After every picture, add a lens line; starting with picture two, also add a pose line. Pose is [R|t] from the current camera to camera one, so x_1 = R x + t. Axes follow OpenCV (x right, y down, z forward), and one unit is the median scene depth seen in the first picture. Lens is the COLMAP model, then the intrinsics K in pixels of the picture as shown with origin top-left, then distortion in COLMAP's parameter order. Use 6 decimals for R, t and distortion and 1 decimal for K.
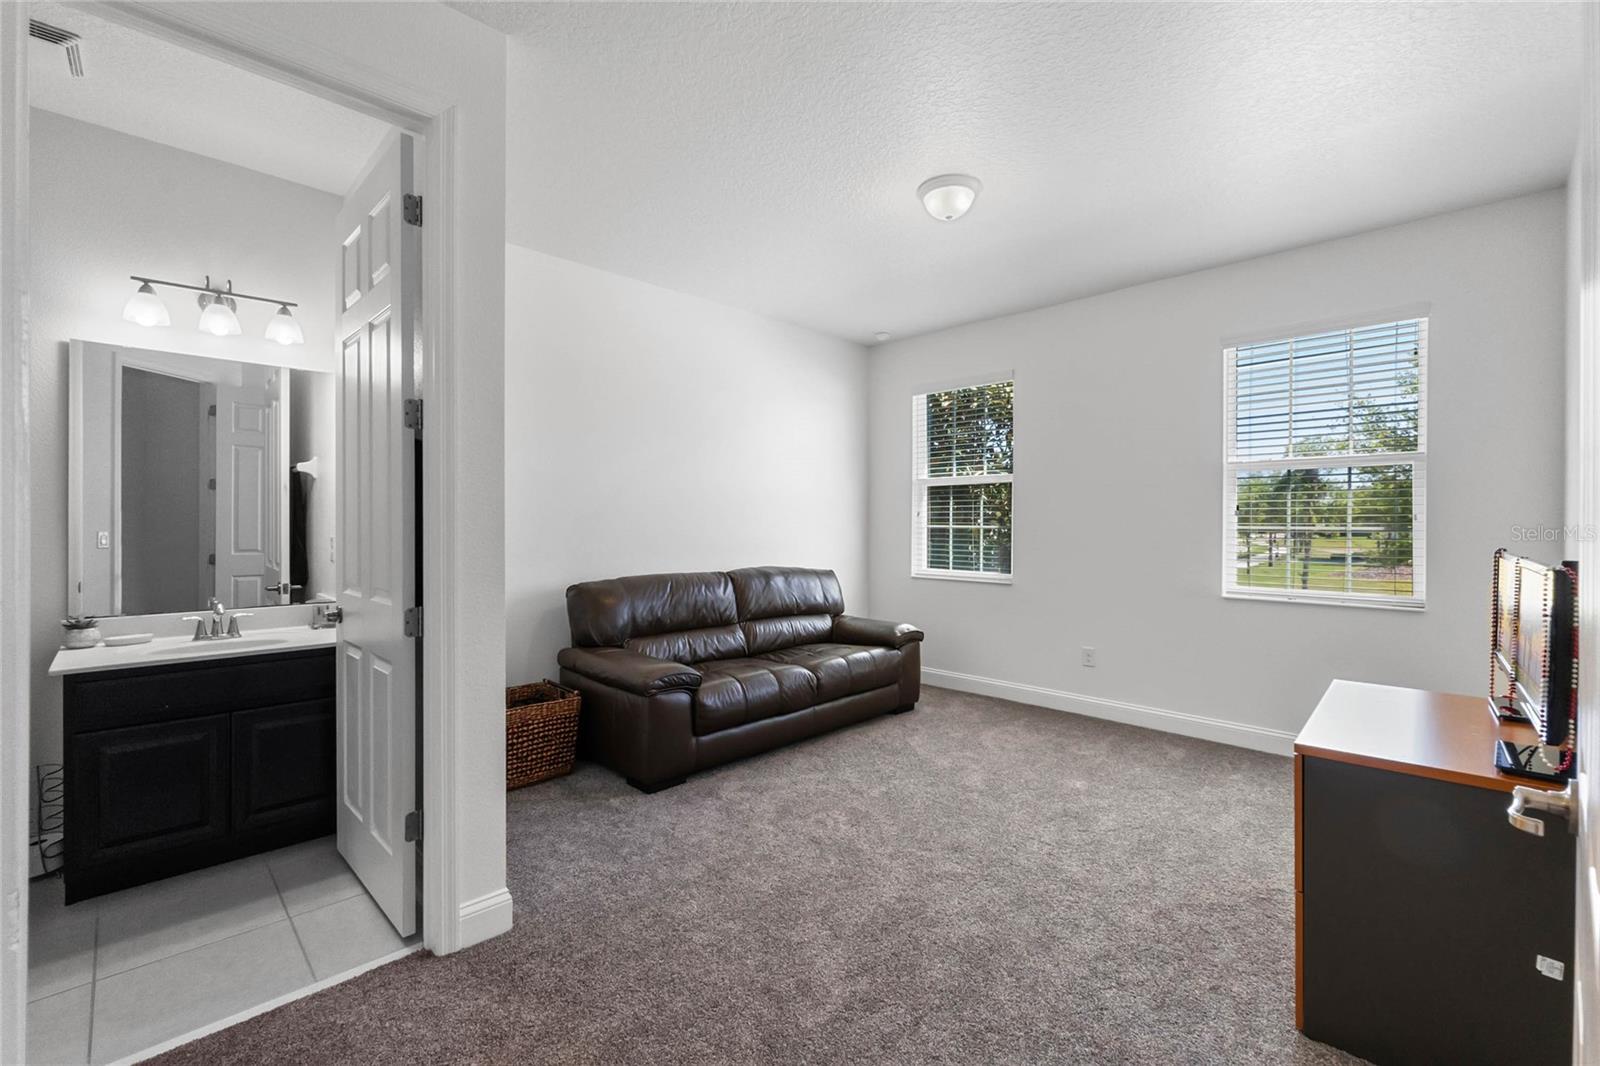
lens RADIAL K [[679.3, 0, 801.9], [0, 679.3, 524.0], [0, 0, 1]] dist [-0.001339, -0.000033]
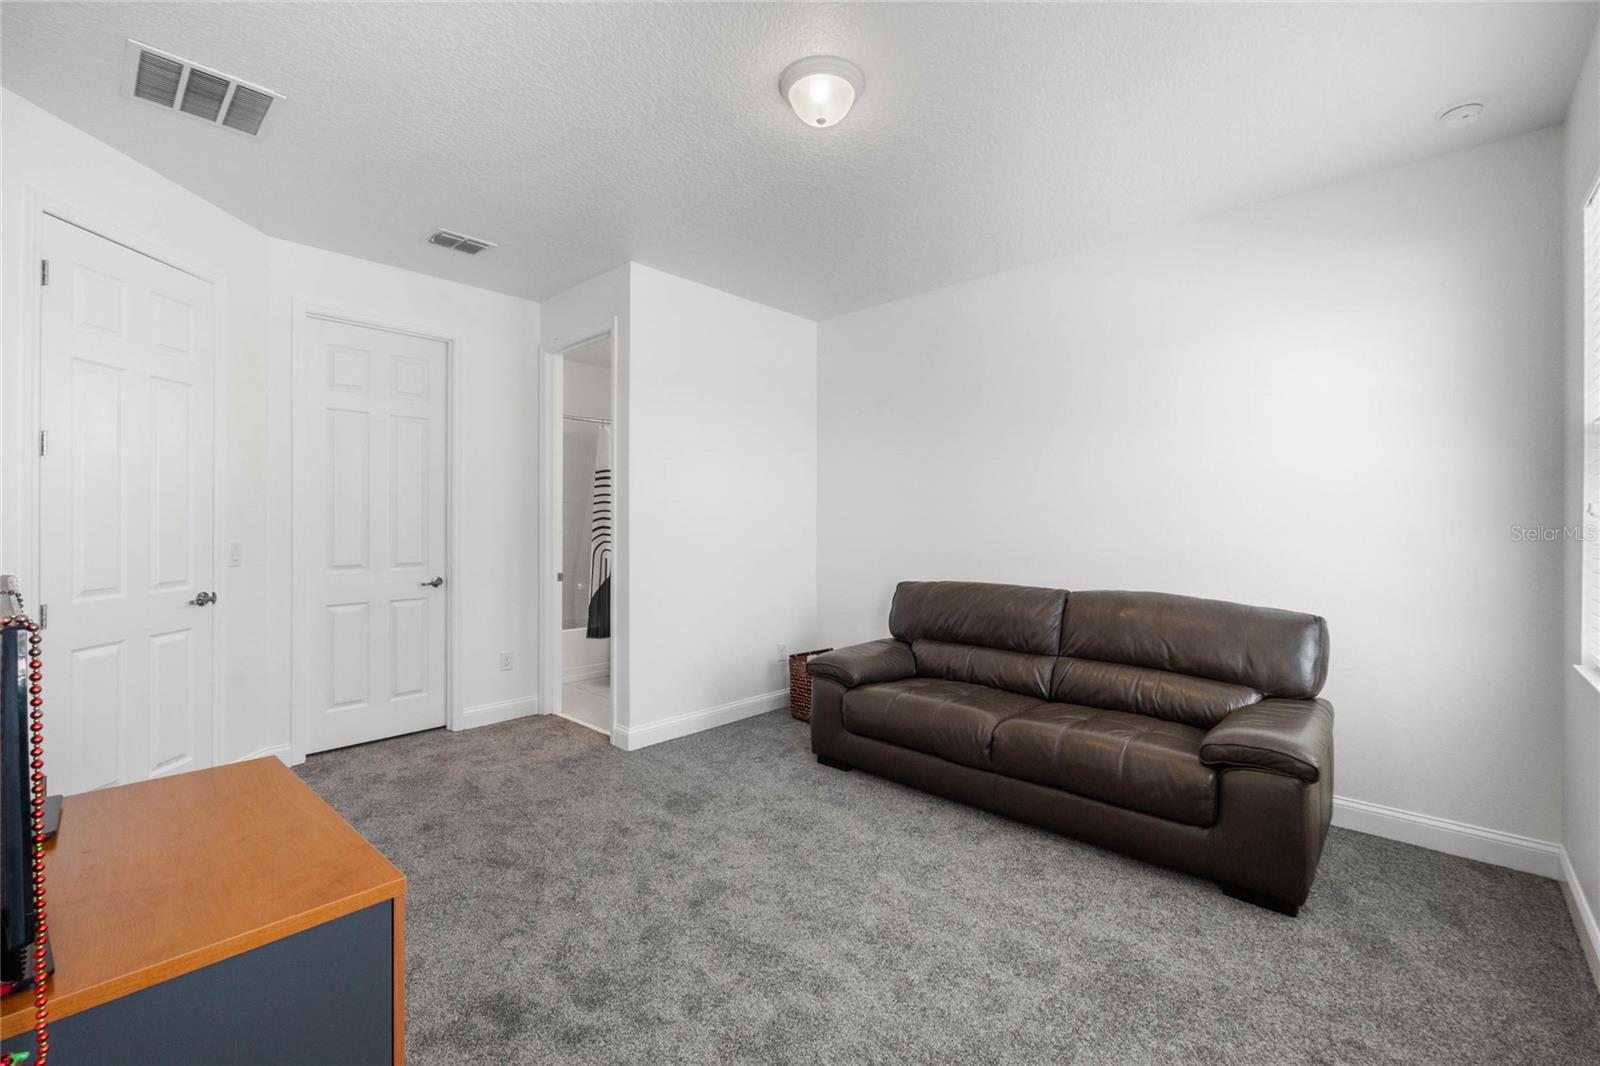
lens RADIAL K [[679.3, 0, 801.9], [0, 679.3, 524.0], [0, 0, 1]] dist [-0.001339, -0.000033]
pose [[0.032070, 0.002351, -0.999483, 0.899529], [0.002808, 0.999993, 0.002443, -0.012570], [0.999482, -0.002885, 0.032063, 0.898757]]
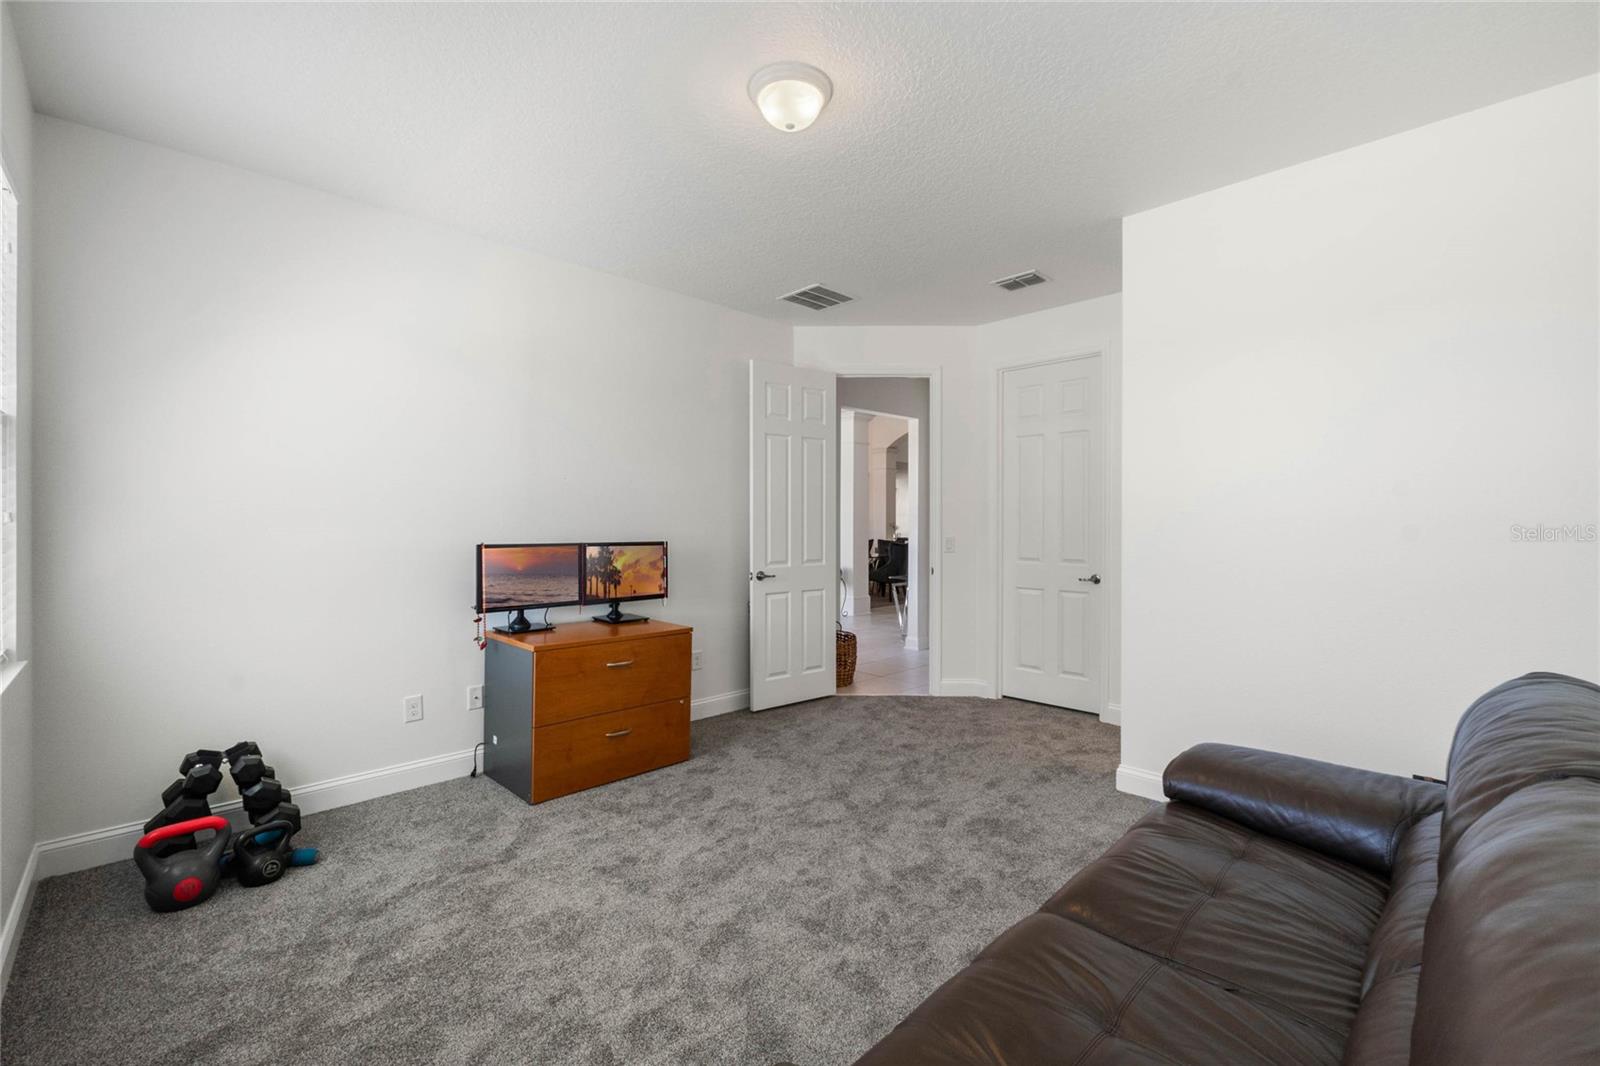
lens RADIAL K [[679.3, 0, 801.9], [0, 679.3, 524.0], [0, 0, 1]] dist [-0.001339, -0.000033]
pose [[-0.999960, -0.004950, 0.007408, 0.180384], [-0.004983, 0.999977, -0.004527, -0.004976], [-0.007385, -0.004563, -0.999962, 1.650574]]
